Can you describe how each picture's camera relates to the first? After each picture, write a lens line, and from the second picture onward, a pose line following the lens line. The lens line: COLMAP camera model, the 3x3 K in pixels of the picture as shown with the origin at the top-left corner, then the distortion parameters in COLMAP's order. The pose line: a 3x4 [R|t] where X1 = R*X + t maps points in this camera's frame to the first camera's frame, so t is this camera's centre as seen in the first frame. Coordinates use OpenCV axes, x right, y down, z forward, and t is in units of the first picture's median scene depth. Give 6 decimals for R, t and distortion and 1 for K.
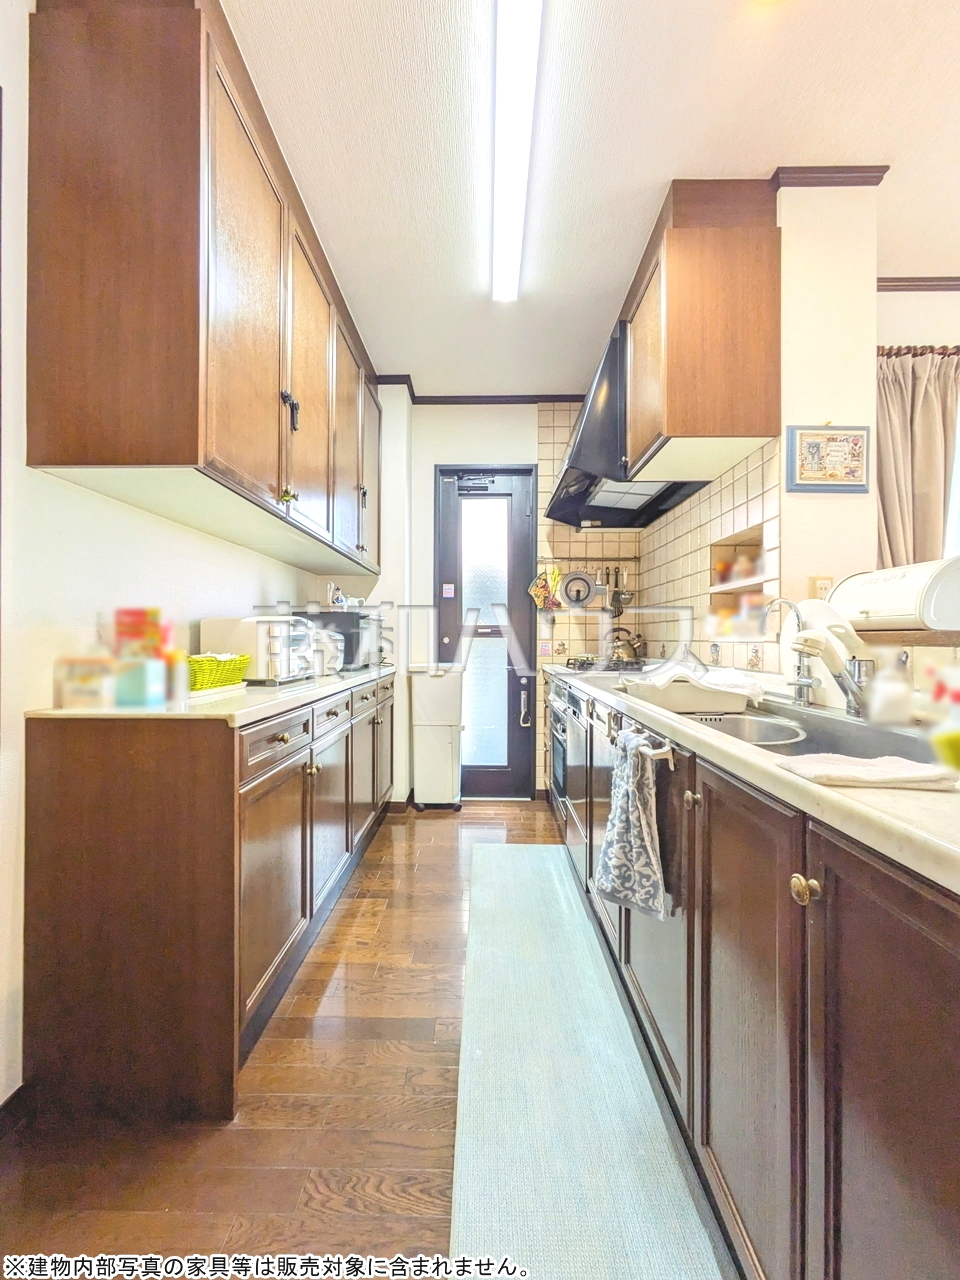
lens RADIAL K [[506.5, 0, 480.3], [0, 506.5, 638.9], [0, 0, 1]] dist [-0.002874, 0.002296]
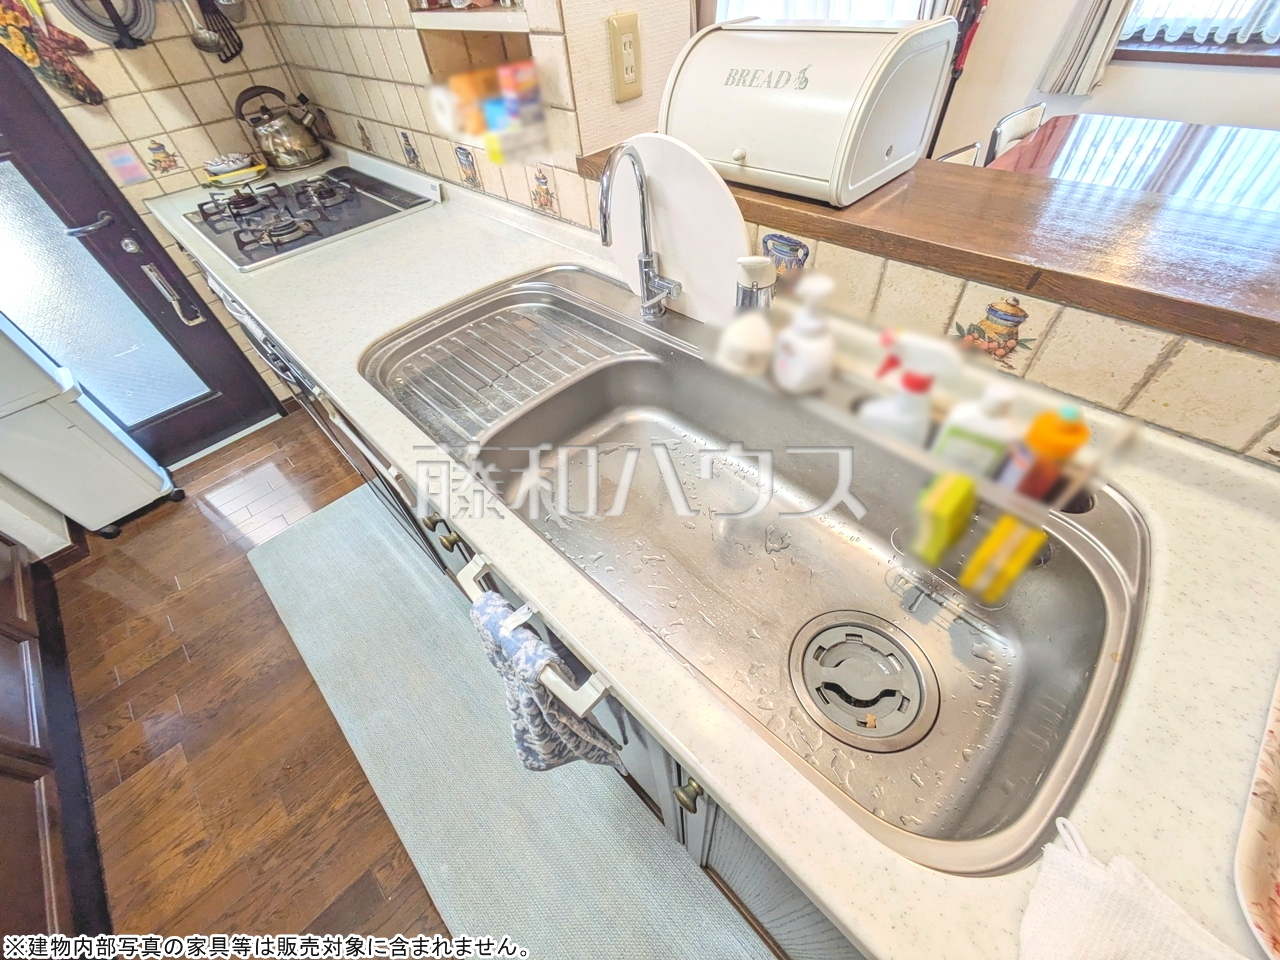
lens RADIAL K [[506.5, 0, 637.0], [0, 506.5, 482.5], [0, 0, 1]] dist [-0.002874, 0.002296]
pose [[0.700257, -0.564829, 0.436588, 0.092165], [0.083566, 0.672211, 0.735628, -0.100721], [-0.708983, -0.478645, 0.517921, 0.258292]]
